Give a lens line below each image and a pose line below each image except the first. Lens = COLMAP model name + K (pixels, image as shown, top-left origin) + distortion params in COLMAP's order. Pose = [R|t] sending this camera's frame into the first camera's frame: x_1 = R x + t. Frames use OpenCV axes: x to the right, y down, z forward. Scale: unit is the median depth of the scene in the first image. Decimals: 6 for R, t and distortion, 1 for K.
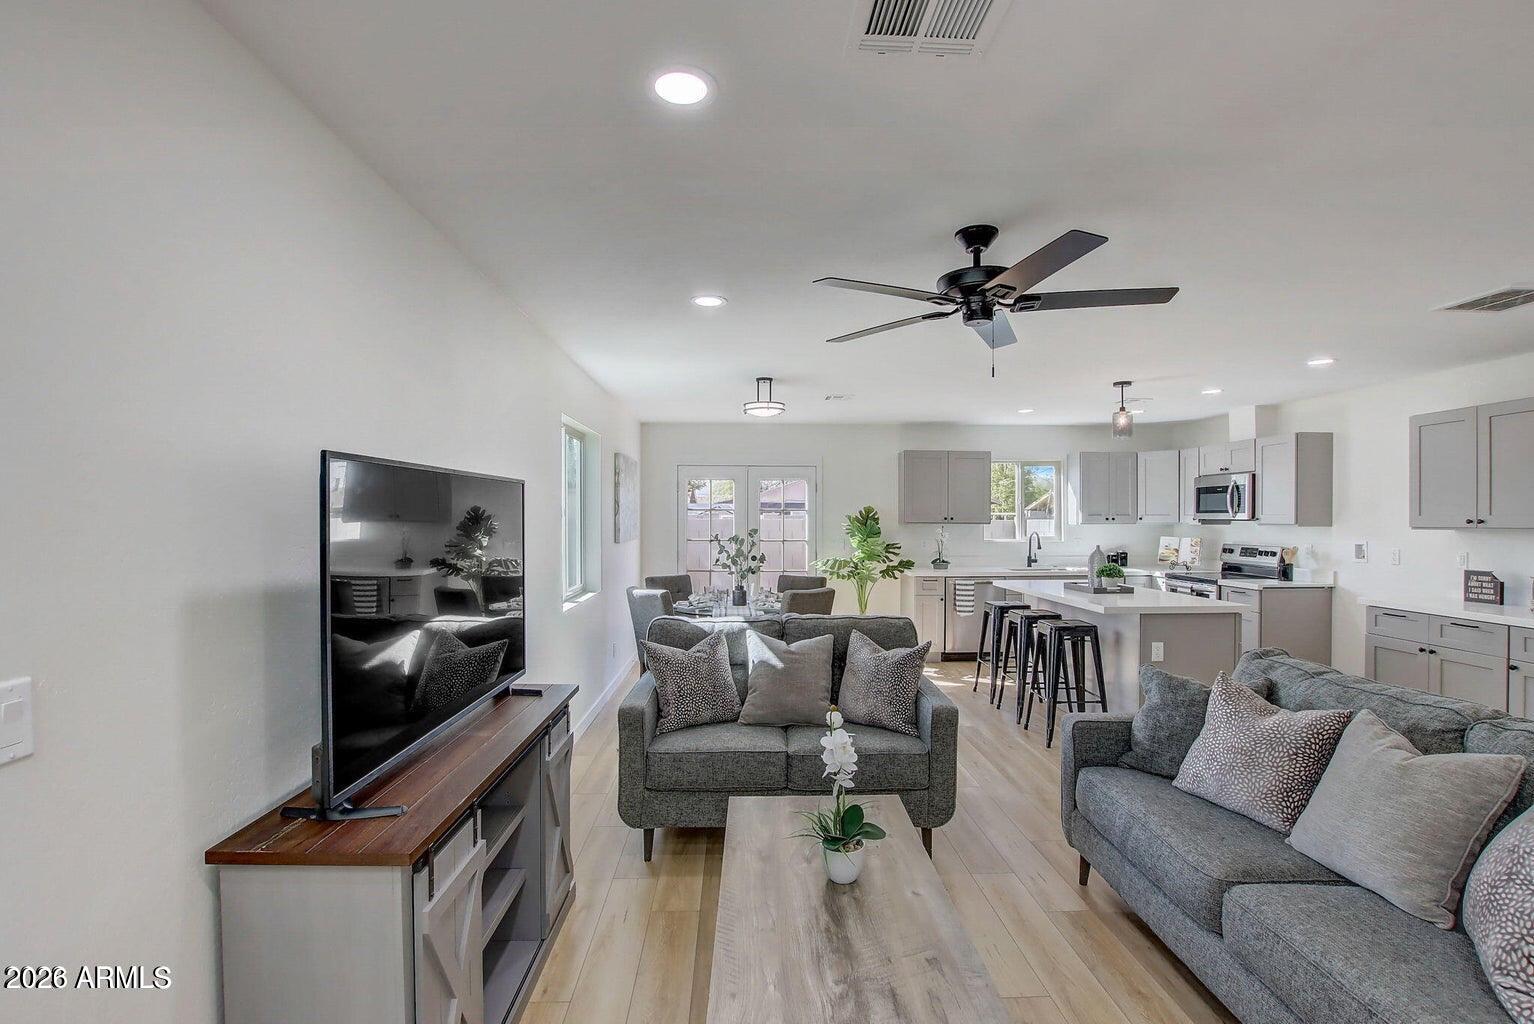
lens RADIAL K [[731.8, 0, 765.2], [0, 731.8, 519.0], [0, 0, 1]] dist [-0.034168, 0.005075]
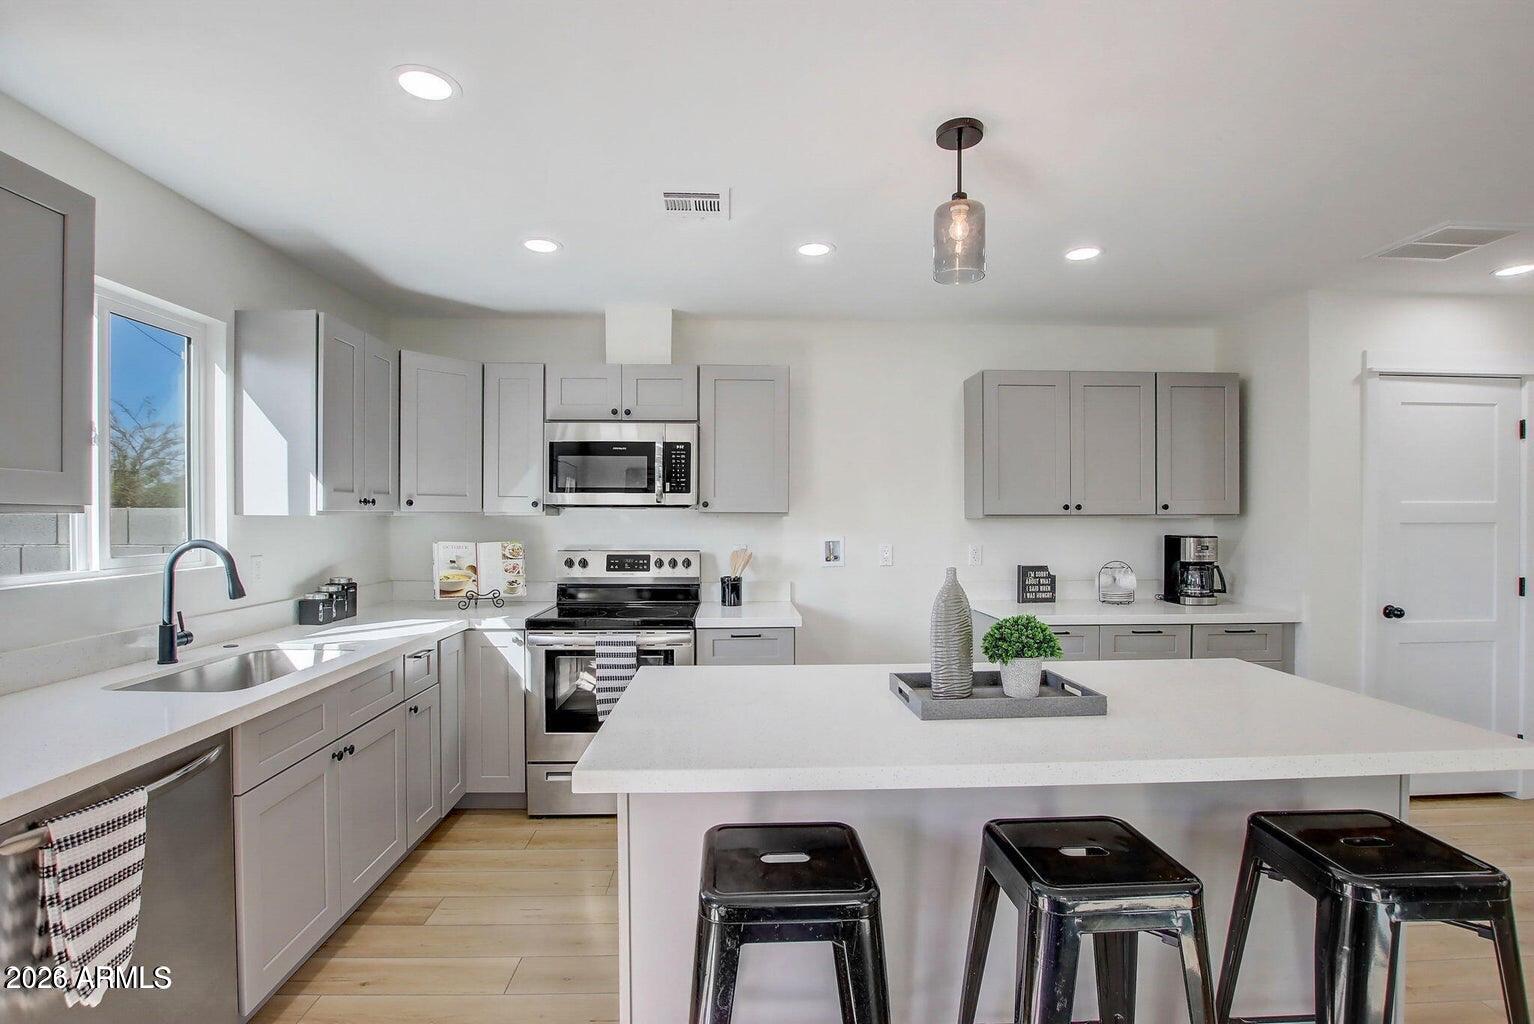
lens RADIAL K [[731.8, 0, 766.7], [0, 731.8, 519.0], [0, 0, 1]] dist [-0.034168, 0.005075]
pose [[-0.009351, 0.003089, 0.999952, 0.092112], [0.001610, 0.999994, -0.003074, 0.013180], [-0.999955, 0.001582, -0.009356, 0.917619]]
